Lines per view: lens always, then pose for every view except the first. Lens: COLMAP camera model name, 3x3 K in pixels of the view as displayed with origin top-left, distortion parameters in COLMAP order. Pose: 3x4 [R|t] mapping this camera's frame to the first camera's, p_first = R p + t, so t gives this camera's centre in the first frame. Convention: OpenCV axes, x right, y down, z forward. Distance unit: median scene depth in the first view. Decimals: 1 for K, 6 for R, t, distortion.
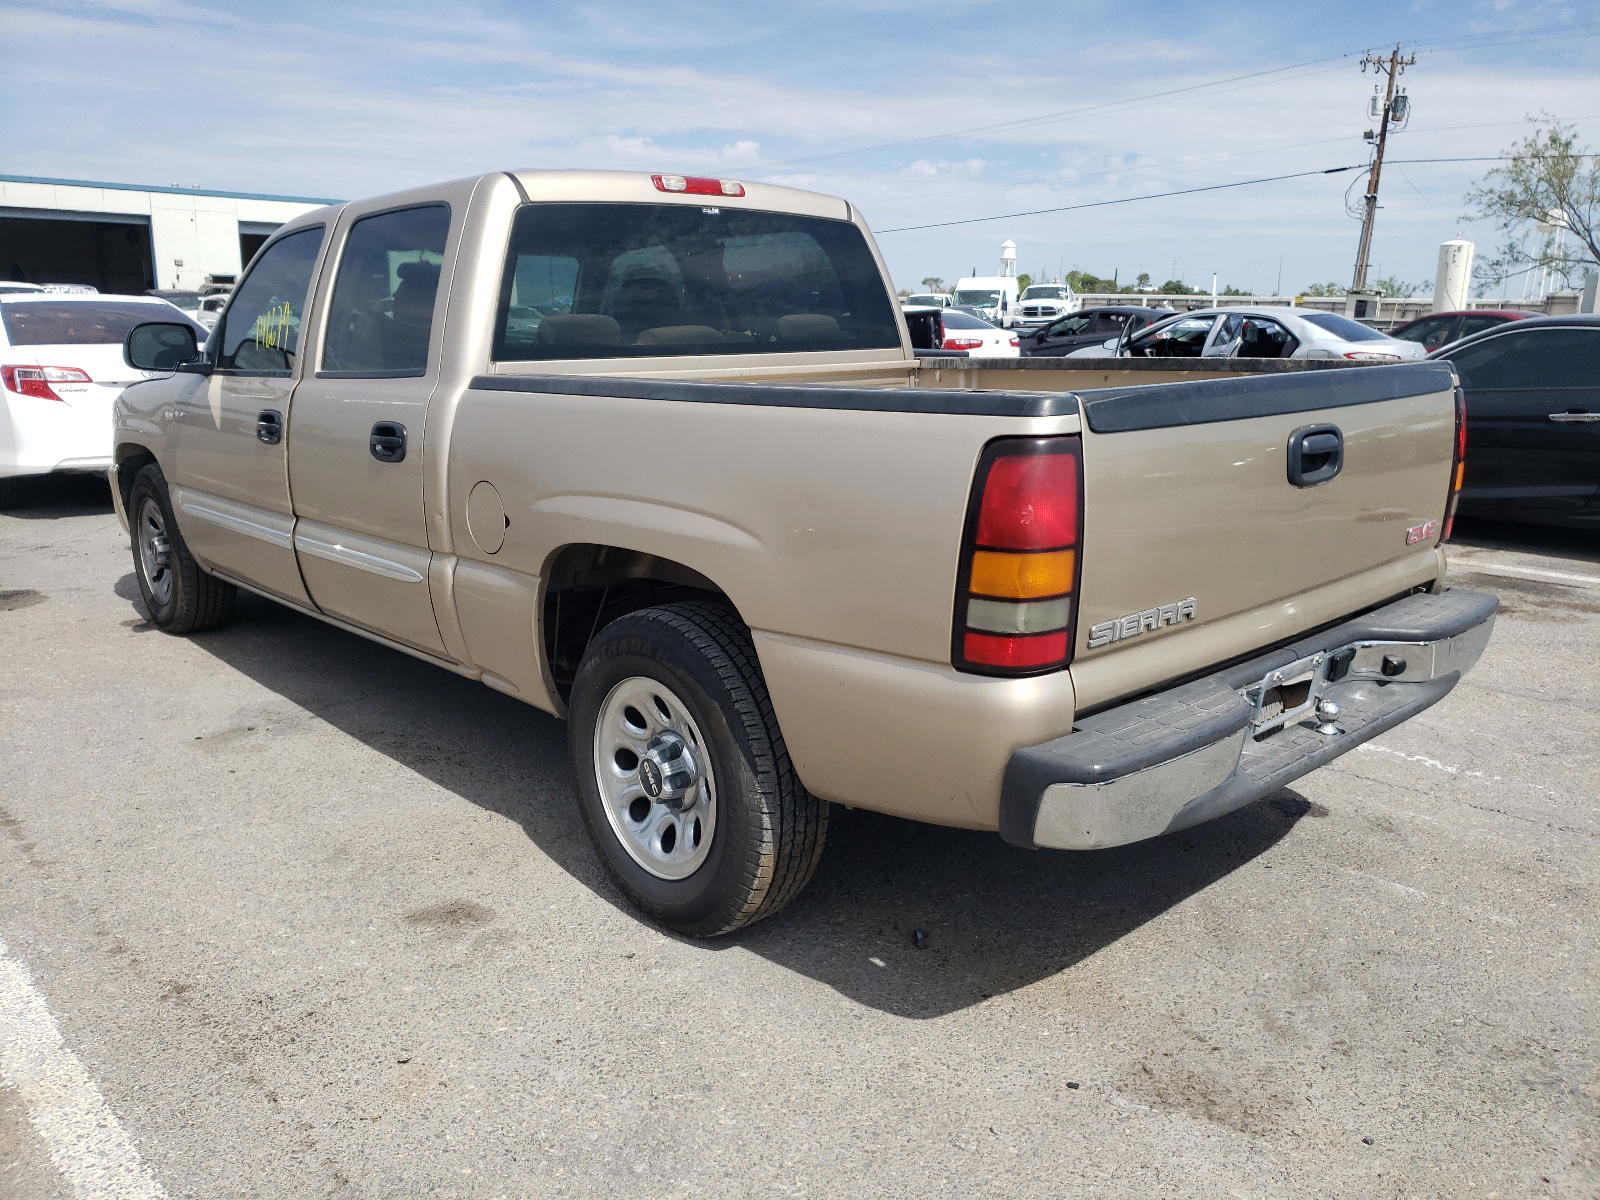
lens RADIAL K [[1226.9, 0, 800.0], [0, 1226.9, 600.0], [0, 0, 1]] dist [0.030096, -0.001431]
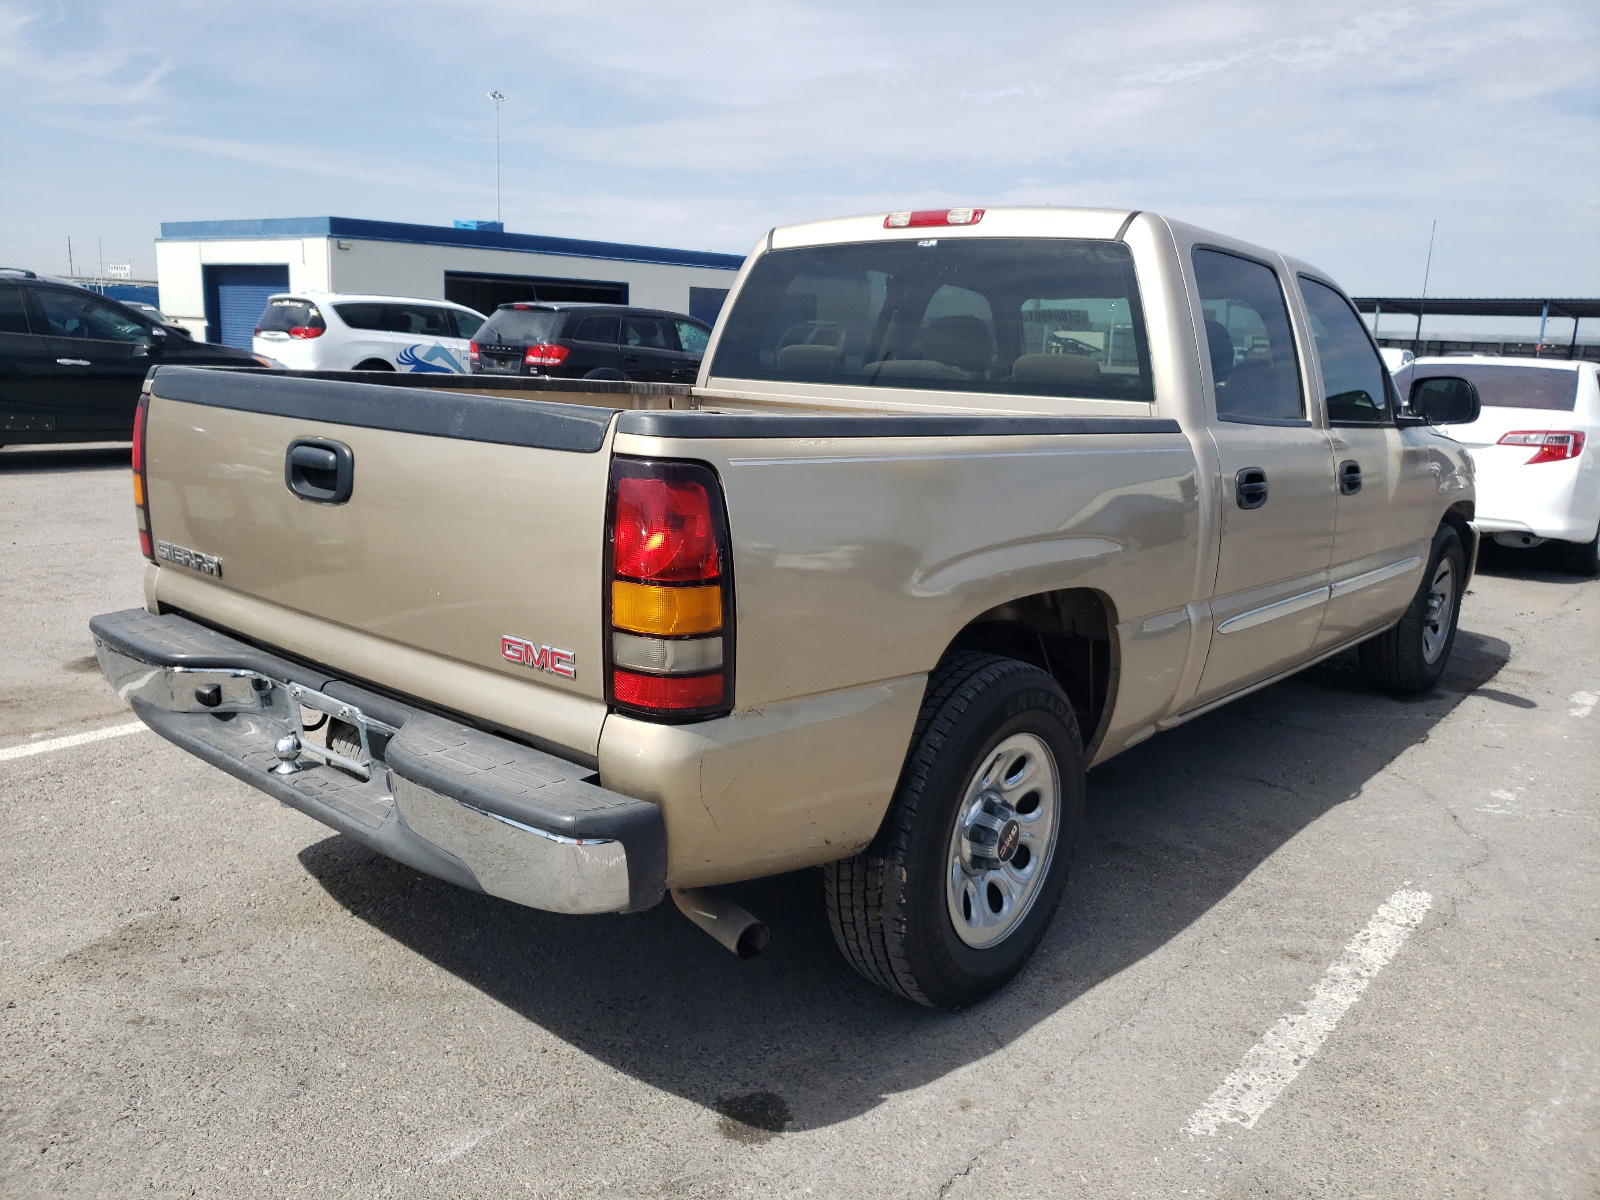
lens RADIAL K [[1173.1, 0, 802.5], [0, 1173.1, 628.7], [0, 0, 1]] dist [0.003402, 0.001221]
pose [[0.142745, 0.245718, -0.958773, 0.956826], [-0.258841, 0.944249, 0.203459, -0.210244], [0.955314, 0.219127, 0.198389, 0.863845]]
